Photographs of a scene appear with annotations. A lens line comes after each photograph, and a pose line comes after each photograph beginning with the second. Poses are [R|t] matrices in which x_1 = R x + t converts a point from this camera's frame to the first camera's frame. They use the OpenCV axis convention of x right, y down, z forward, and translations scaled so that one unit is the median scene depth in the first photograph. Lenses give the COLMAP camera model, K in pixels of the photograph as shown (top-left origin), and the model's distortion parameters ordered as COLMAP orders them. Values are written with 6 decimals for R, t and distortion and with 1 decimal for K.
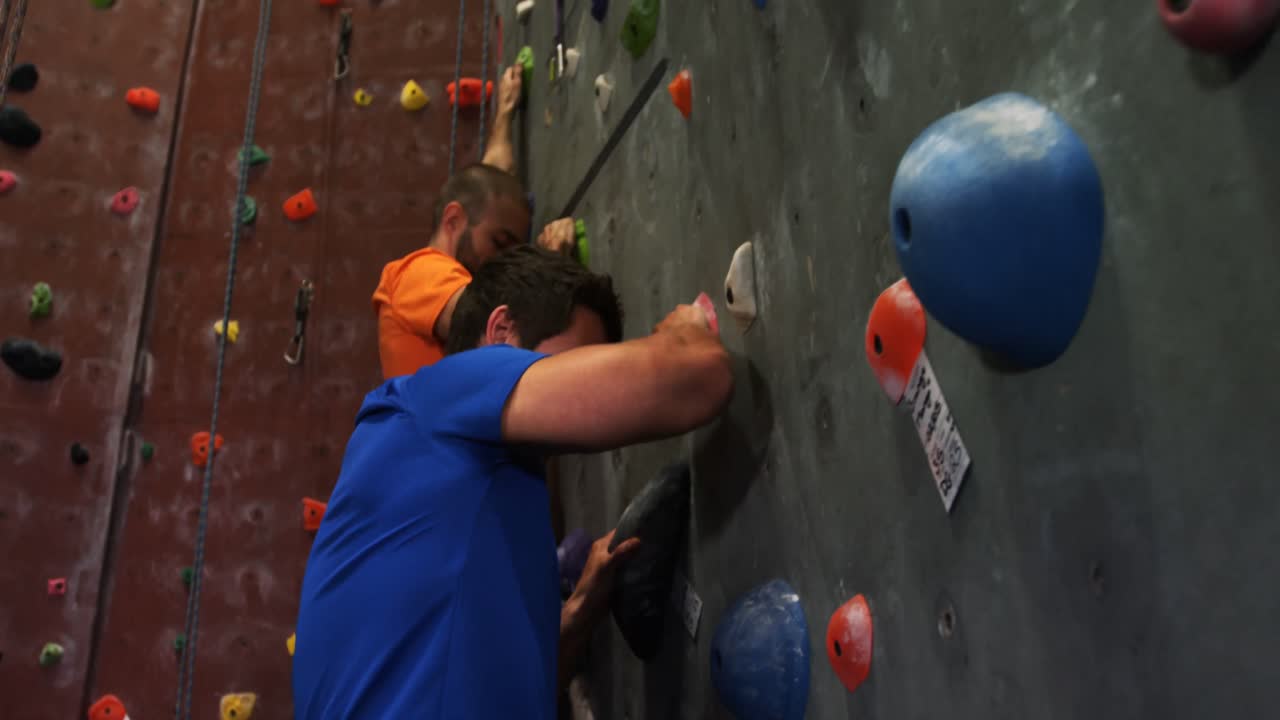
lens RADIAL K [[1051.5, 0, 640.0], [0, 1051.5, 360.0], [0, 0, 1]] dist [0.003879, 0.008455]
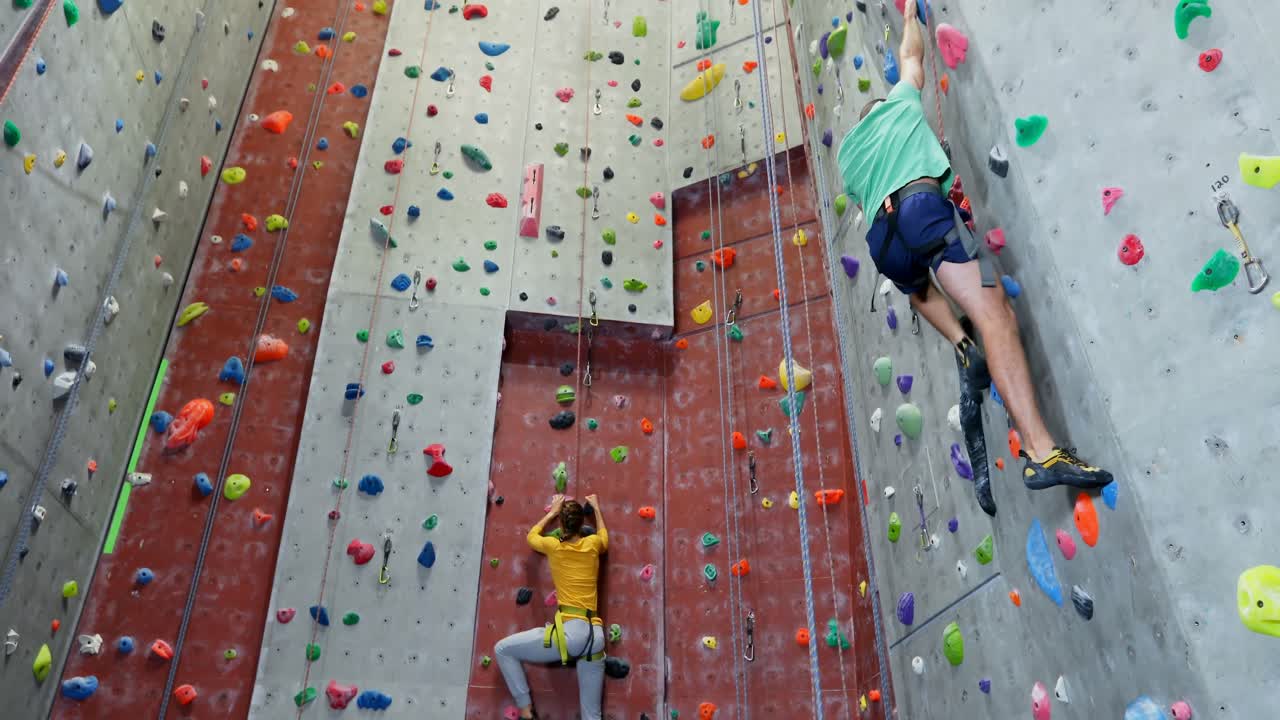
lens RADIAL K [[1051.5, 0, 640.0], [0, 1051.5, 360.0], [0, 0, 1]] dist [0.003879, 0.008455]
pose [[0.989814, -0.083928, -0.114995, -0.258864], [0.067116, 0.987447, -0.142982, -0.255699], [0.125552, 0.133807, 0.983022, -0.859060]]
